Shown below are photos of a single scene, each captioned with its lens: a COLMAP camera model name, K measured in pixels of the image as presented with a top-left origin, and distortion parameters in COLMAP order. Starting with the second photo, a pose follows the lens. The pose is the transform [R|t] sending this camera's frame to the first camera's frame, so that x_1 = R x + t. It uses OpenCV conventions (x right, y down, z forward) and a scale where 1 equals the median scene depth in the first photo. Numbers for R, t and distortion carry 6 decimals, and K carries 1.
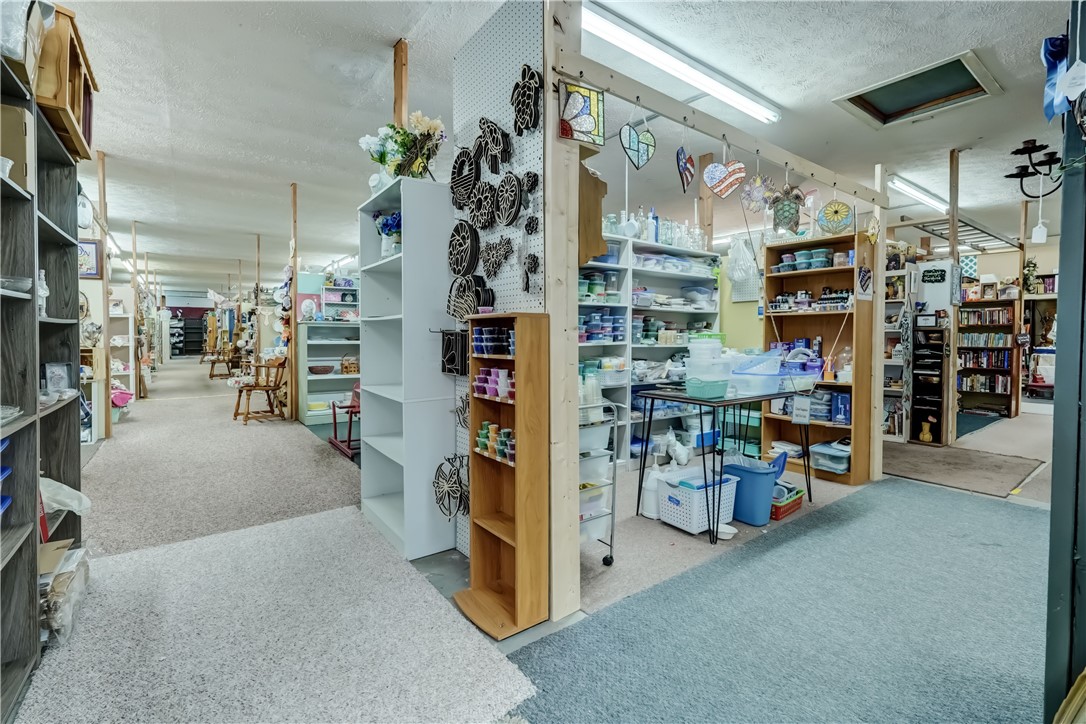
lens RADIAL K [[509.4, 0, 541.4], [0, 509.4, 340.8], [0, 0, 1]] dist [-0.001310, -0.000121]
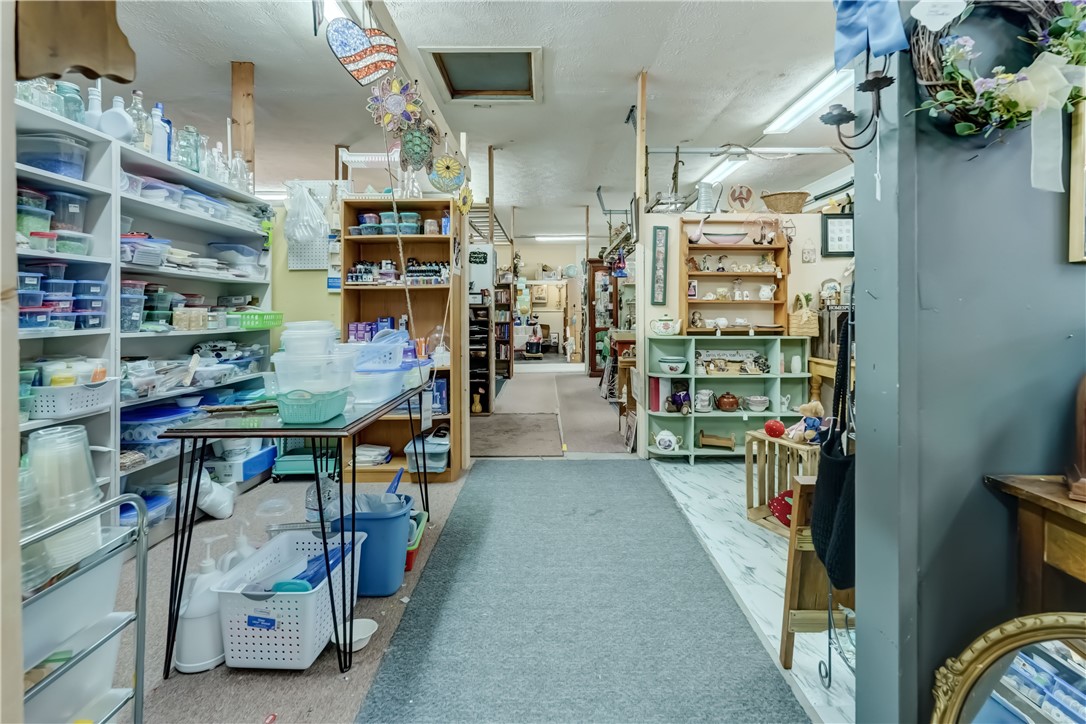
lens RADIAL K [[479.7, 0, 543.4], [0, 479.7, 310.0], [0, 0, 1]] dist [-0.000347, 0.000578]
pose [[0.567130, -0.003274, 0.823622, 0.009148], [0.018522, 0.999790, -0.008780, -0.004847], [-0.823420, 0.020235, 0.567071, 0.328484]]
